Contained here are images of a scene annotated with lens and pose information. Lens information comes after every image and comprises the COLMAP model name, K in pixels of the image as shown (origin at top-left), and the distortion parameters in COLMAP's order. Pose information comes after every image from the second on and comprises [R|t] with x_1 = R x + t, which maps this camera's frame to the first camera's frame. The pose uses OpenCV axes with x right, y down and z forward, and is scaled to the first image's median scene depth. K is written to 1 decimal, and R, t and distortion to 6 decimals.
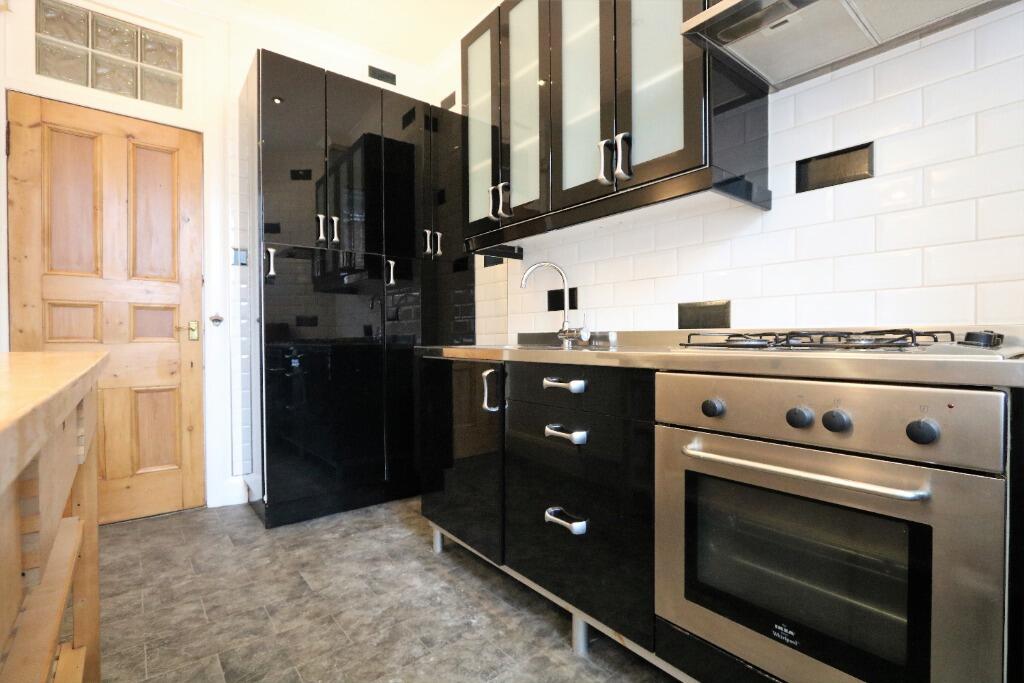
lens RADIAL K [[473.4, 0, 517.1], [0, 473.4, 339.3], [0, 0, 1]] dist [-0.011022, -0.000302]
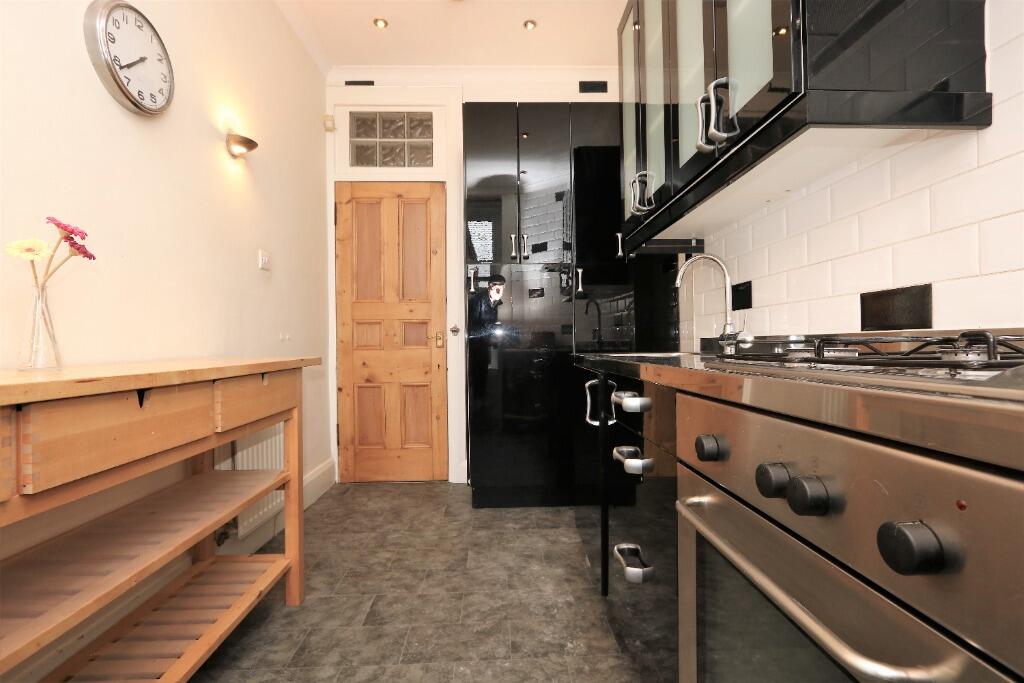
lens RADIAL K [[473.4, 0, 517.7], [0, 473.4, 340.5], [0, 0, 1]] dist [-0.011022, -0.000302]
pose [[0.803000, -0.010913, -0.595879, 0.333083], [0.007137, 0.999937, -0.008695, -0.004993], [0.595936, 0.002729, 0.803027, 0.149538]]
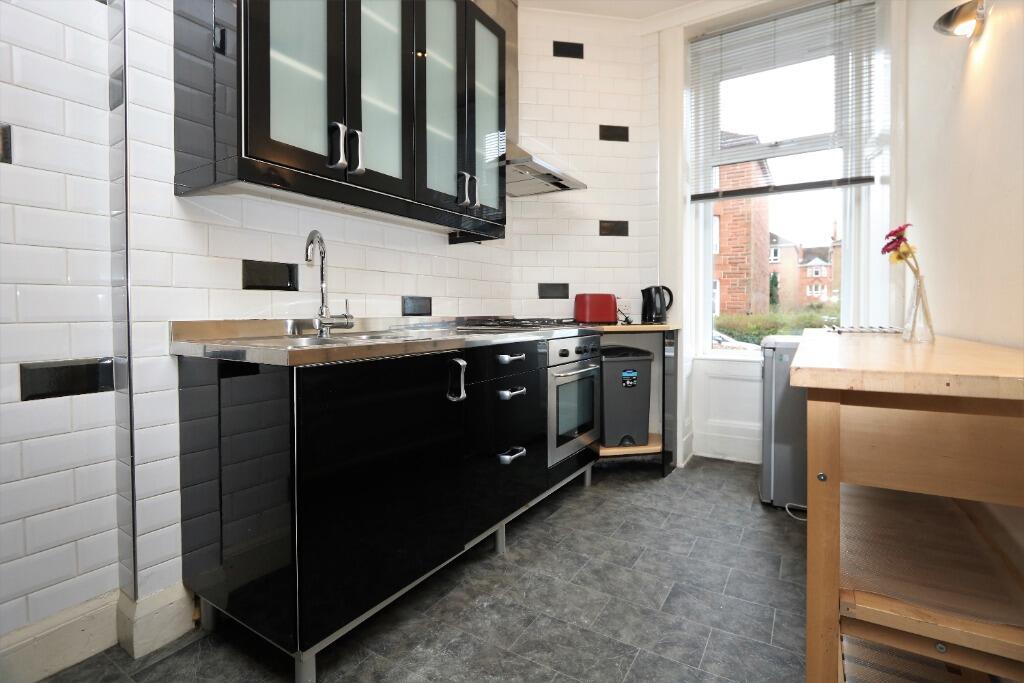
lens RADIAL K [[473.4, 0, 537.4], [0, 473.4, 319.7], [0, 0, 1]] dist [-0.011022, -0.000302]
pose [[-0.349186, -0.010981, 0.936989, -0.912641], [0.007118, 0.999871, 0.014370, -0.027328], [-0.937026, 0.011687, -0.349063, 1.051031]]
